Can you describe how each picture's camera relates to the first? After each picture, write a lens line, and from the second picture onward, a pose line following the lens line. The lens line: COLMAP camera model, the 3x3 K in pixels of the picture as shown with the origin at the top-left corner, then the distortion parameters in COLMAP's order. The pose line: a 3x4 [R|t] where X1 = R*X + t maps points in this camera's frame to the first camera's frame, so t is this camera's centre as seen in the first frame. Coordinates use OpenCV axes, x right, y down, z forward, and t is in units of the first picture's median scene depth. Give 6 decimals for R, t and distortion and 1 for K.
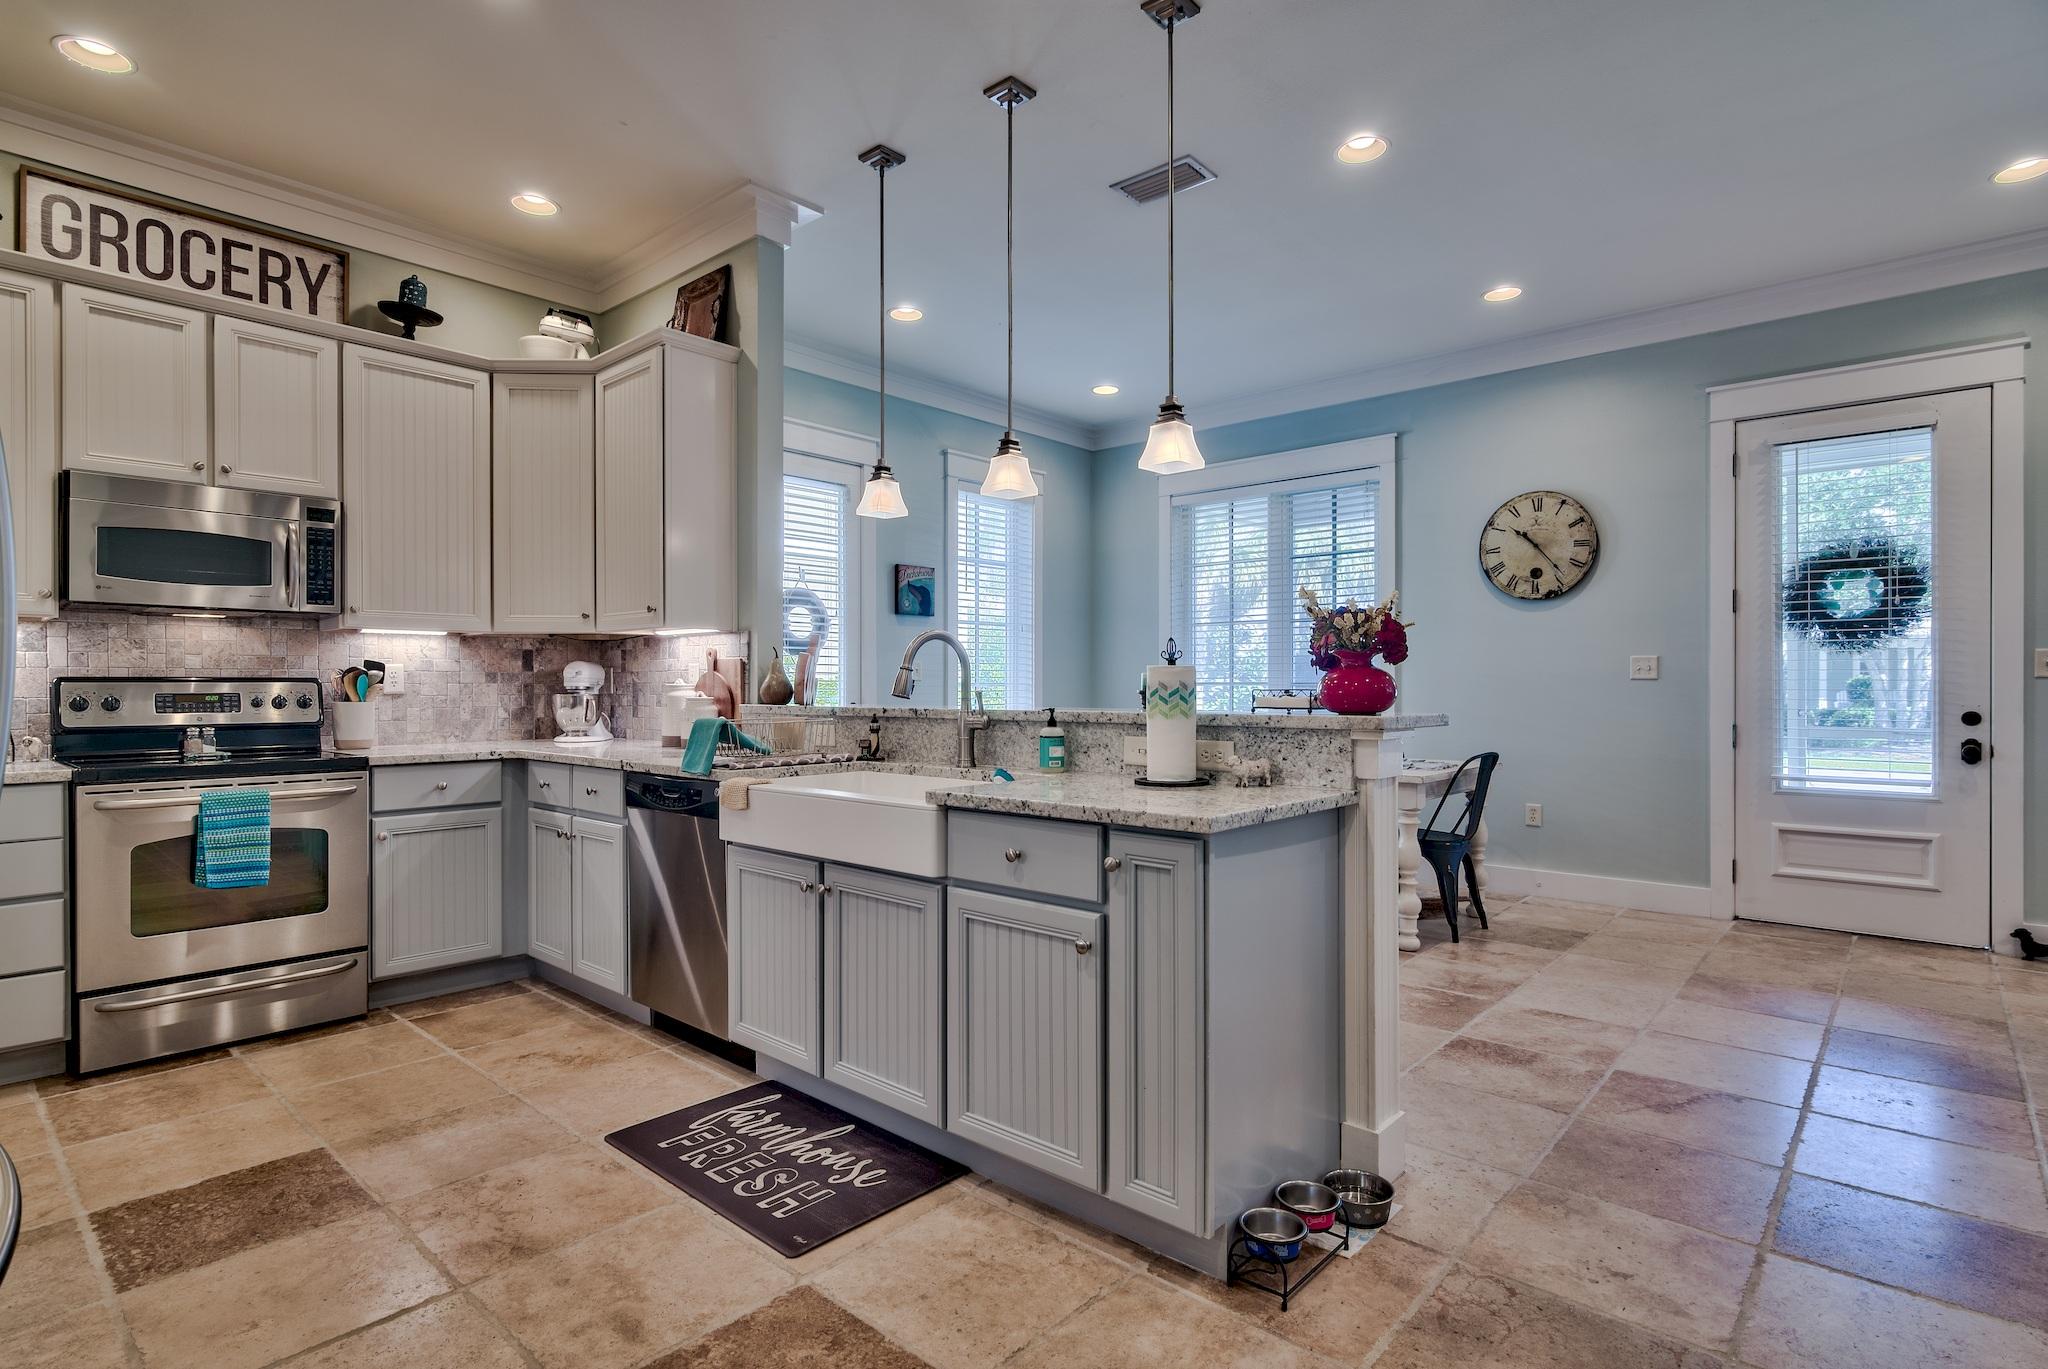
lens RADIAL K [[1028.2, 0, 993.4], [0, 1028.2, 688.6], [0, 0, 1]] dist [-0.001813, -0.000701]
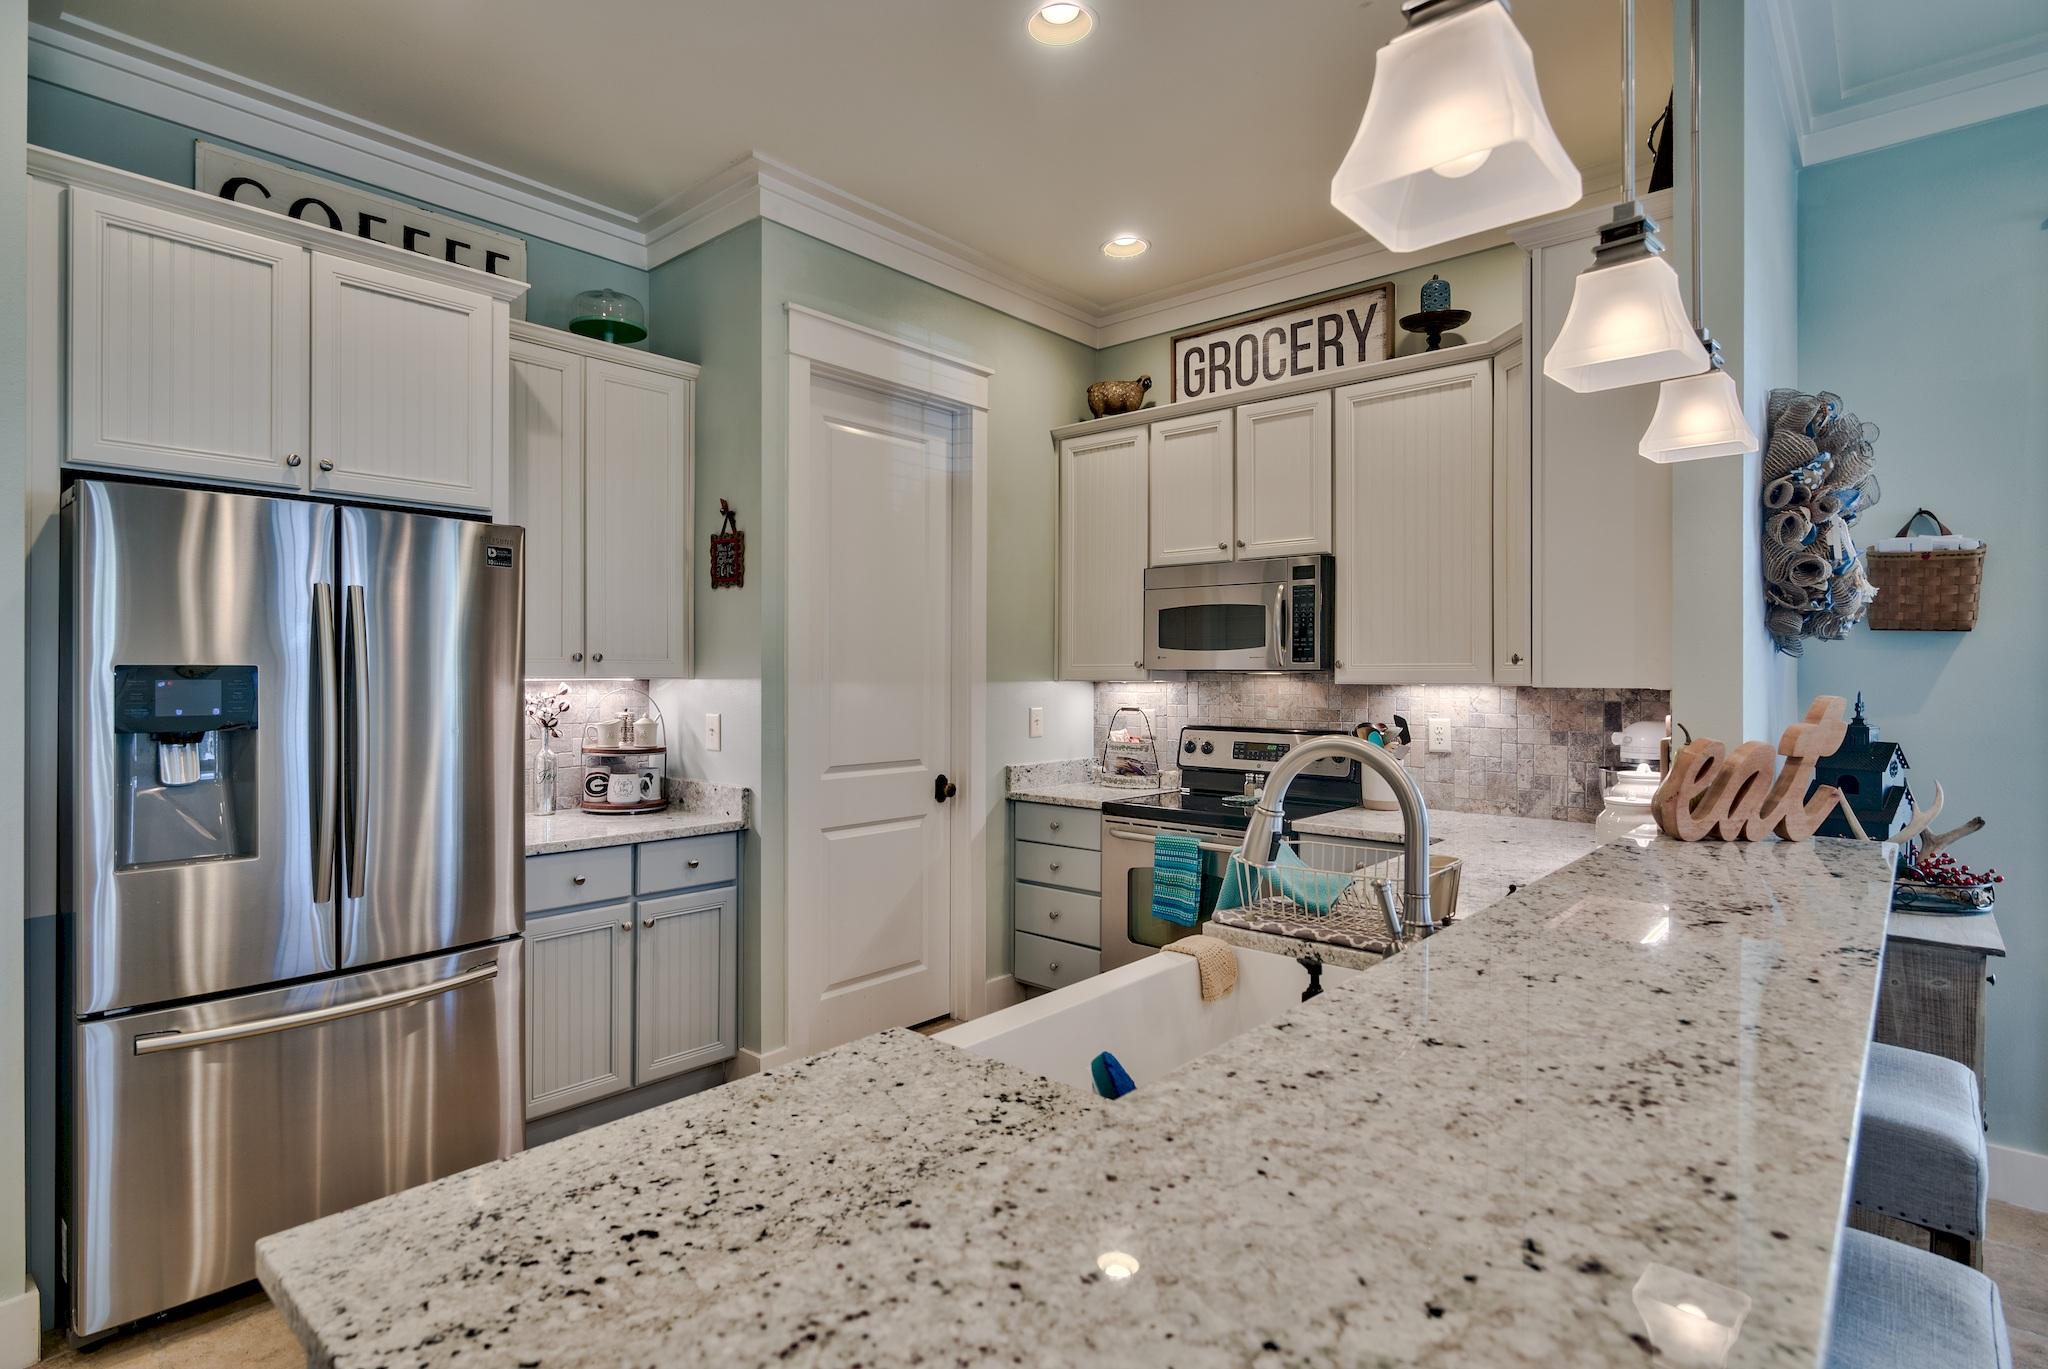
lens RADIAL K [[1028.3, 0, 964.8], [0, 1028.3, 673.5], [0, 0, 1]] dist [-0.002575, -0.000426]
pose [[-0.002408, -0.000067, -0.999997, 0.336444], [-0.005548, 0.999985, -0.000054, -0.066948], [0.999982, 0.005548, -0.002408, 0.655936]]
